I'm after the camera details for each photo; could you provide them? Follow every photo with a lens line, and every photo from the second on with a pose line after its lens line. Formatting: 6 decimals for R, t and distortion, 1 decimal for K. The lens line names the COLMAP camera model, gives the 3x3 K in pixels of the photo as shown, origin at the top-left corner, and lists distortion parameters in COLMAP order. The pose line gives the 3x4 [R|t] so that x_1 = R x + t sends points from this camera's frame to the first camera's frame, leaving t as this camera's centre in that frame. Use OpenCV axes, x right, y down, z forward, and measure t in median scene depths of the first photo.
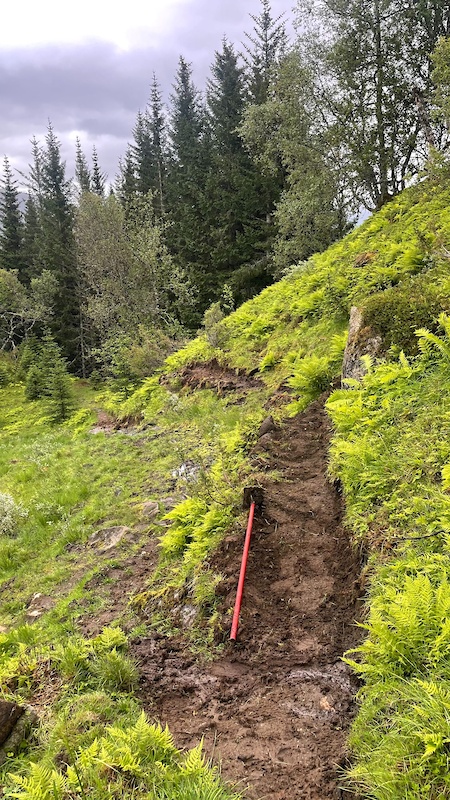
lens RADIAL K [[601.4, 0, 227.3], [0, 601.4, 402.8], [0, 0, 1]] dist [0.088872, -0.118782]
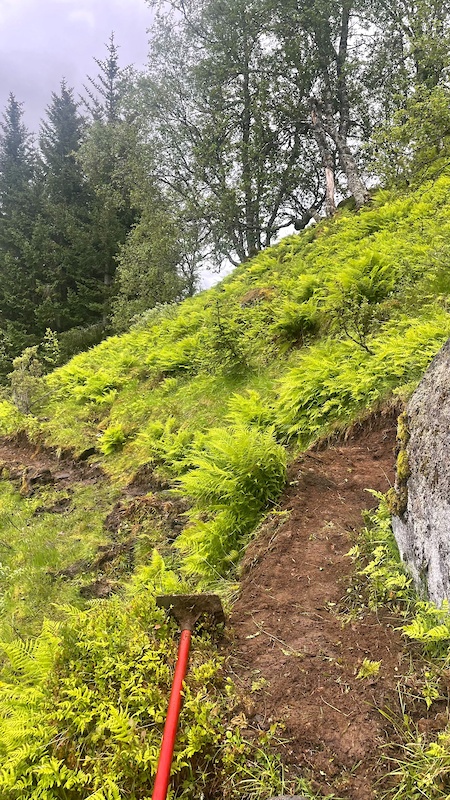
lens RADIAL K [[601.4, 0, 231.2], [0, 601.4, 400.7], [0, 0, 1]] dist [0.088872, -0.118782]
pose [[0.958036, 0.053305, 0.281647, 0.004564], [-0.013094, 0.989669, -0.142768, -0.010385], [-0.286348, 0.133090, 0.948837, 0.203378]]
